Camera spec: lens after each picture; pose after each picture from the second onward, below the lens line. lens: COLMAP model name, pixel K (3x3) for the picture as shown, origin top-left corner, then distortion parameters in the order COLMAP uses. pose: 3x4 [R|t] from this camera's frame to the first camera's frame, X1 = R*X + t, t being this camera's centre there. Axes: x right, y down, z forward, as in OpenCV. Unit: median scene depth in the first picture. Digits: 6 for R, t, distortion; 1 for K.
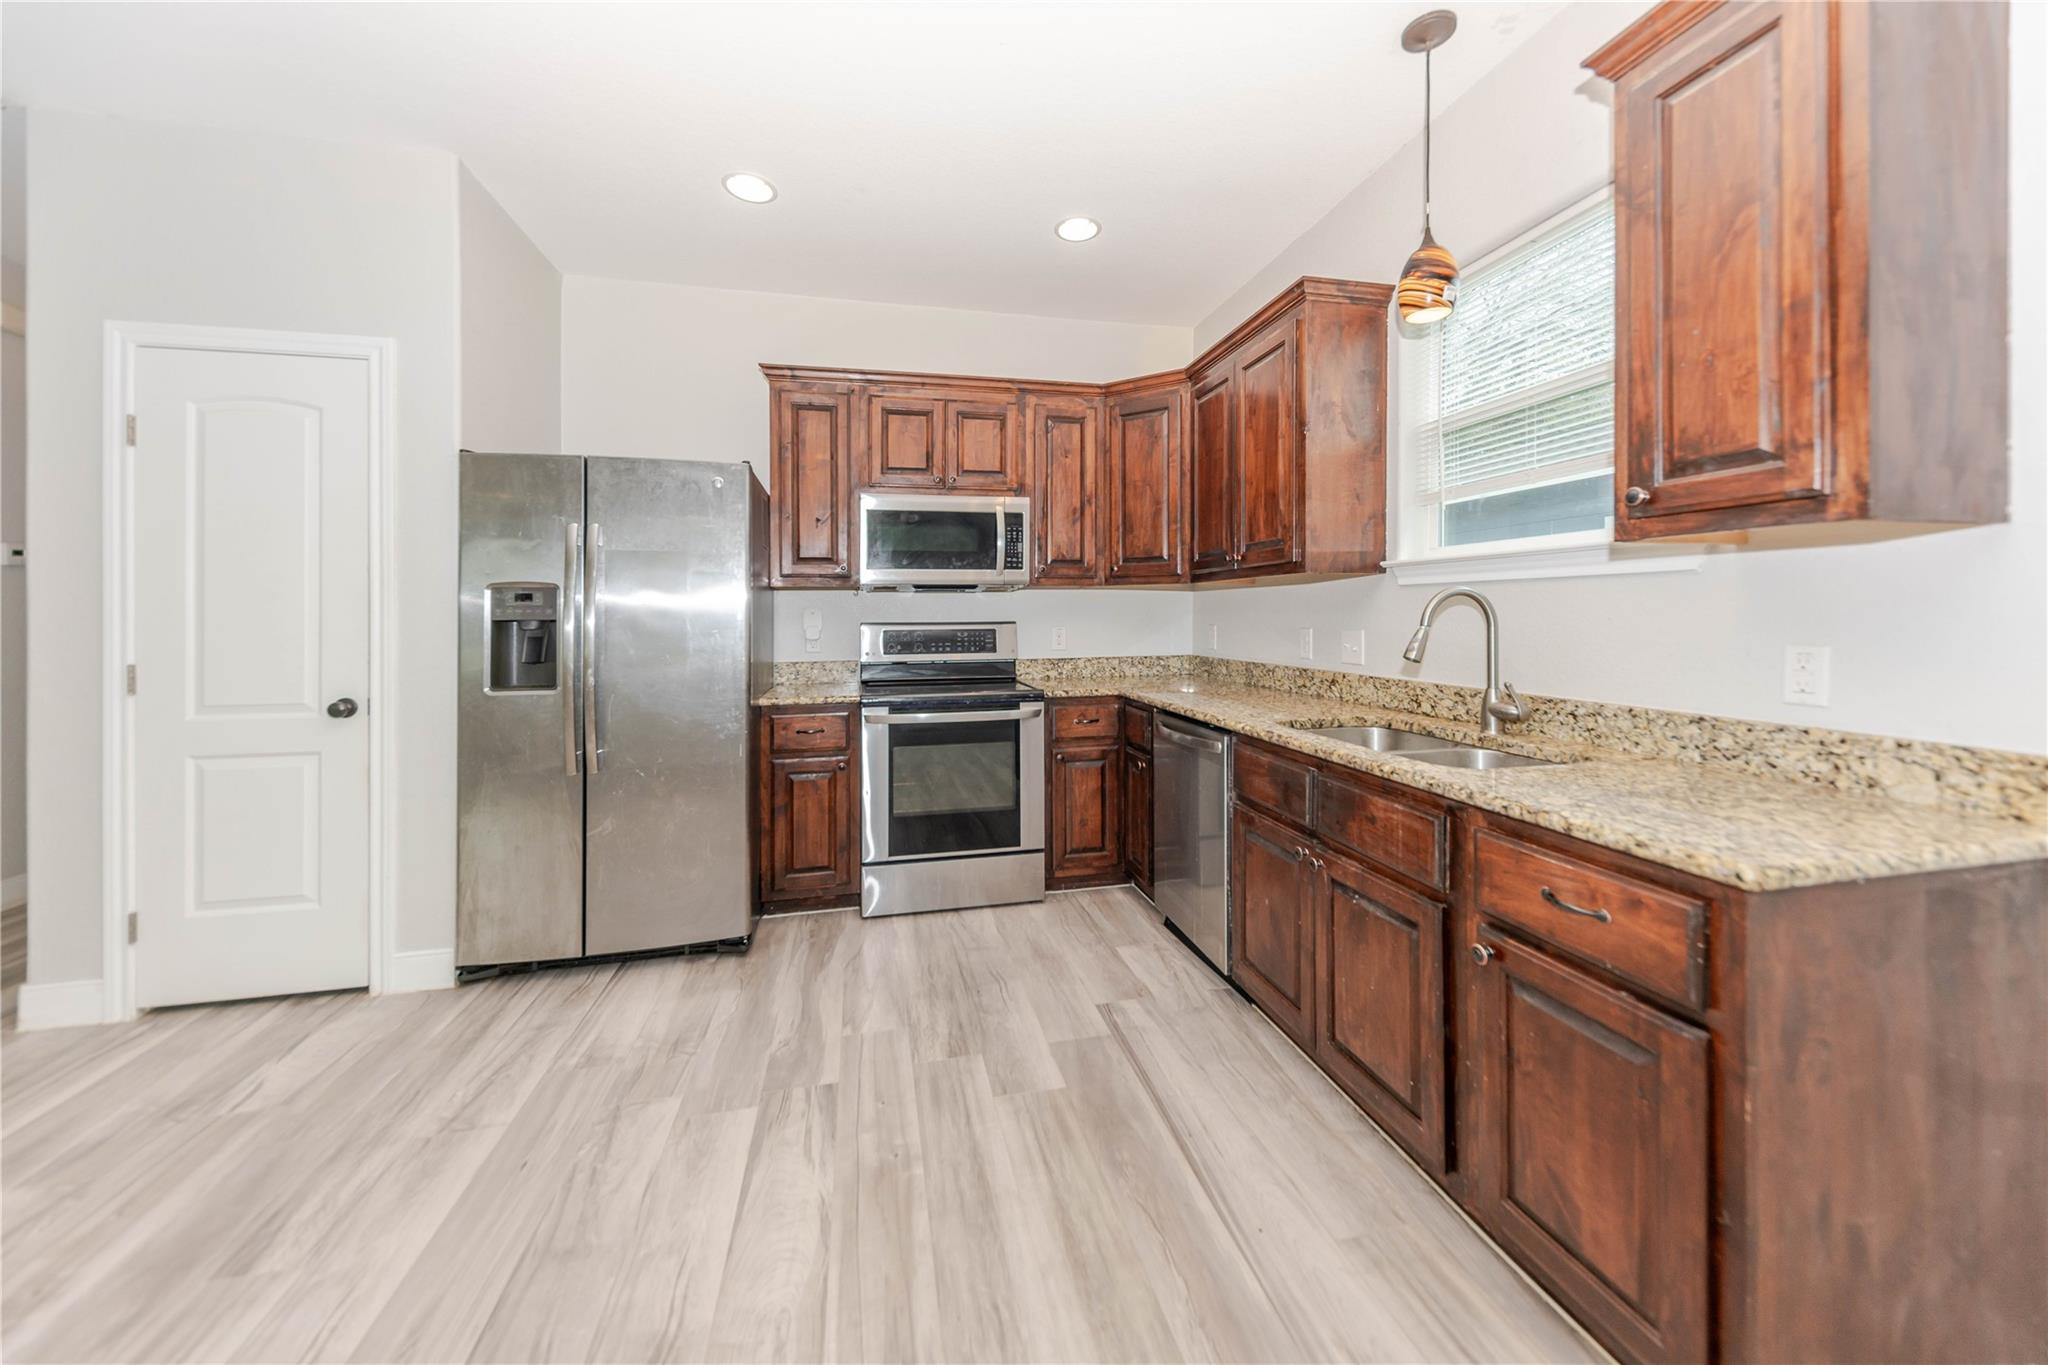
lens RADIAL K [[746.2, 0, 1019.4], [0, 746.2, 623.5], [0, 0, 1]] dist [0.006106, -0.002309]
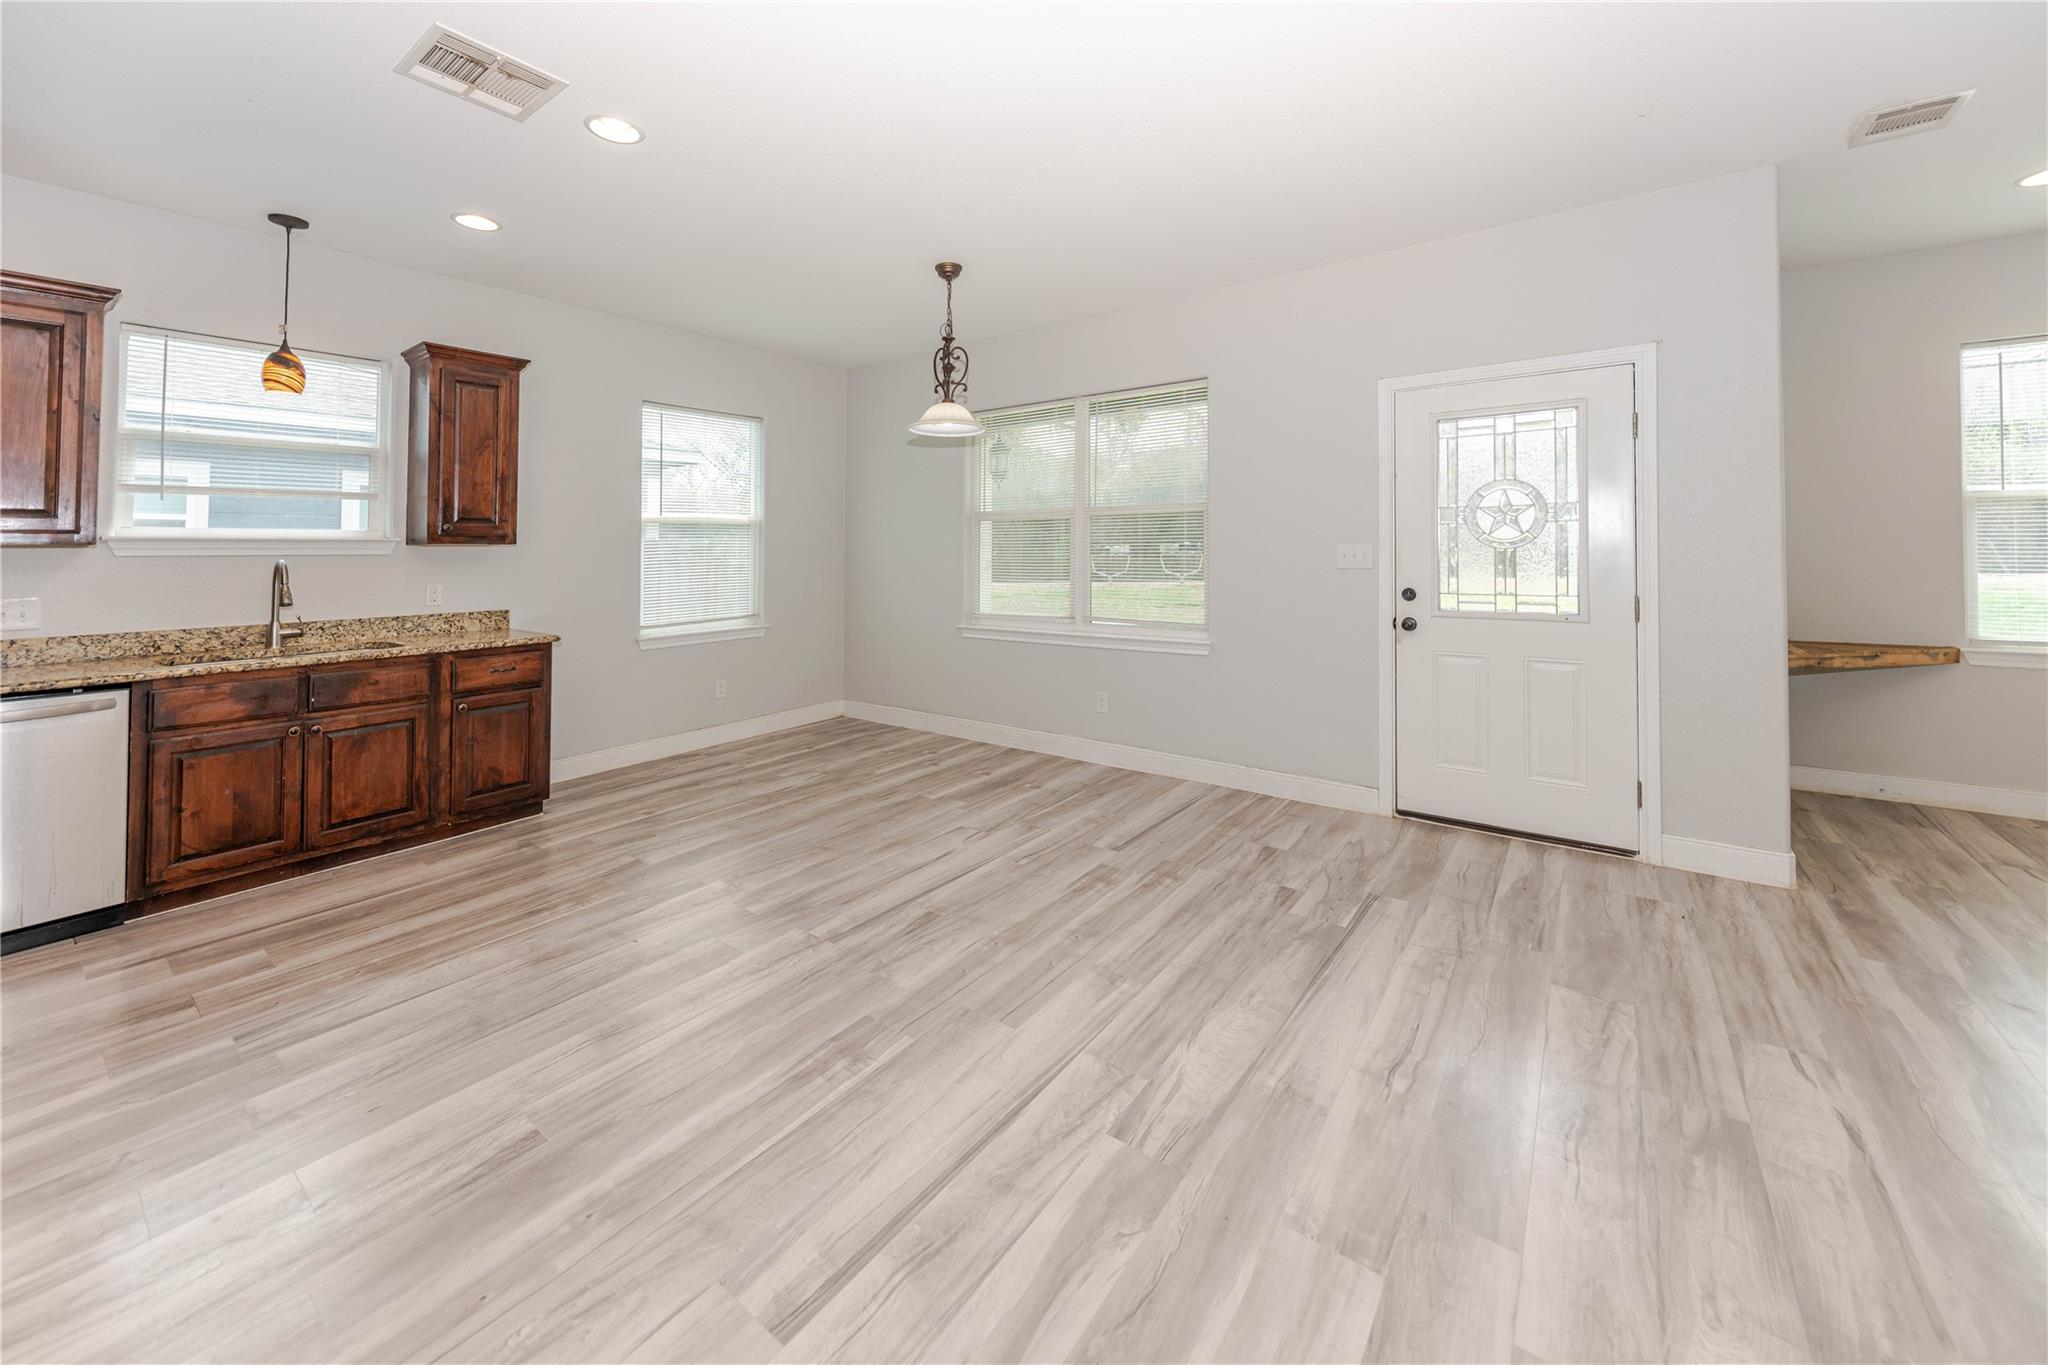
lens RADIAL K [[746.2, 0, 1027.0], [0, 746.2, 508.9], [0, 0, 1]] dist [0.006106, -0.002309]
pose [[-0.641261, 0.063917, 0.764656, -1.442639], [0.034576, 0.997919, -0.054419, -0.010550], [-0.766543, -0.008458, -0.642137, 0.664167]]
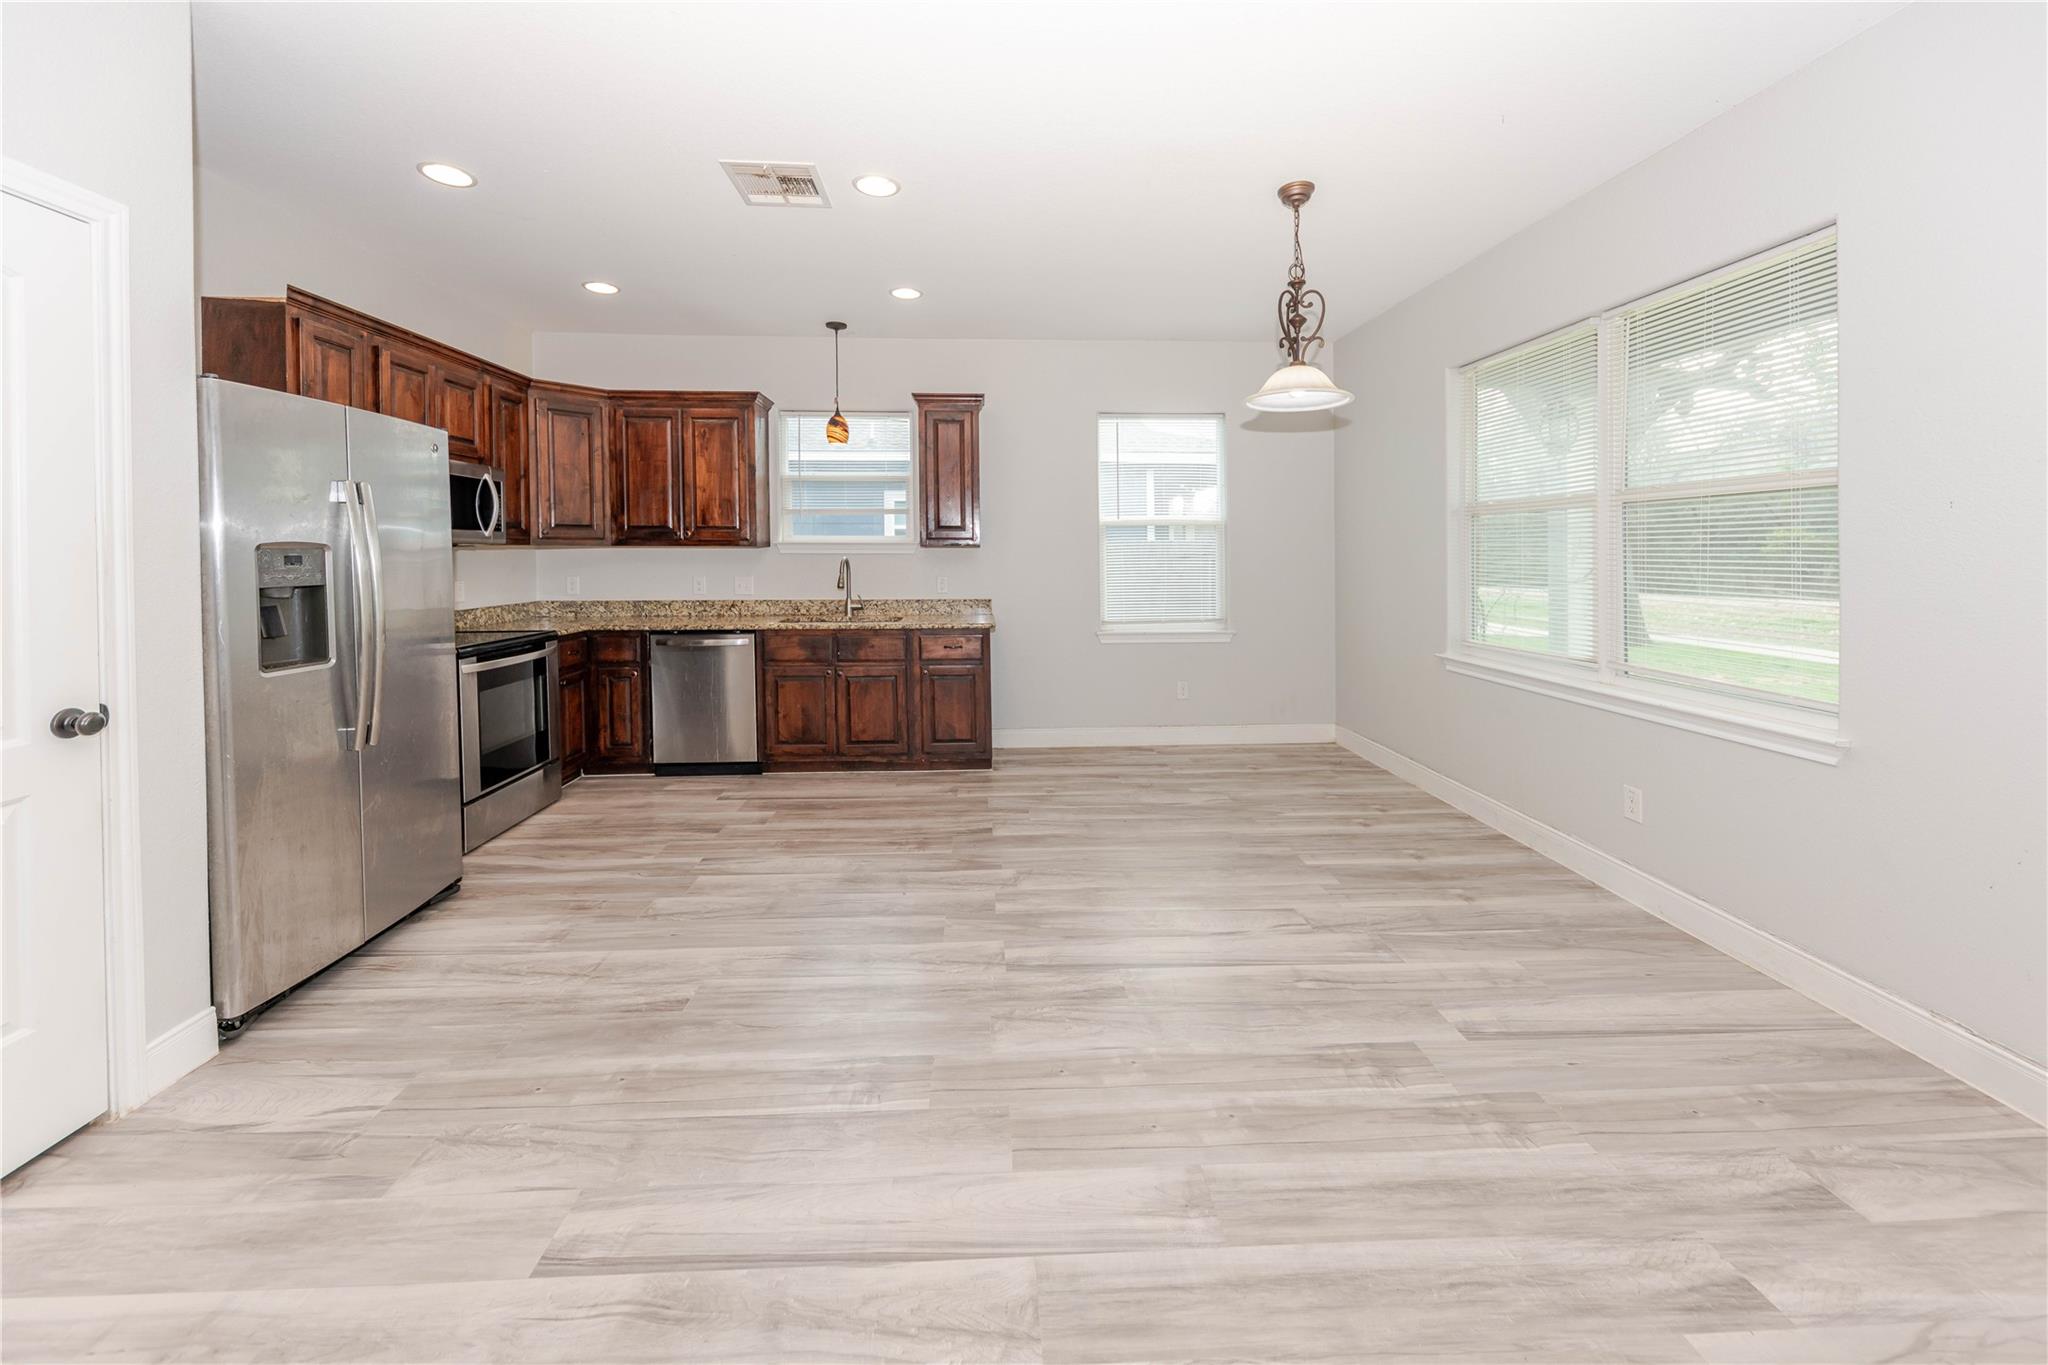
lens RADIAL K [[746.2, 0, 1010.0], [0, 746.2, 544.4], [0, 0, 1]] dist [0.006106, -0.002309]
pose [[0.174857, 0.025076, 0.984275, -1.420433], [0.016486, 0.999461, -0.028392, -0.008189], [-0.984456, 0.021192, 0.174349, 0.038333]]
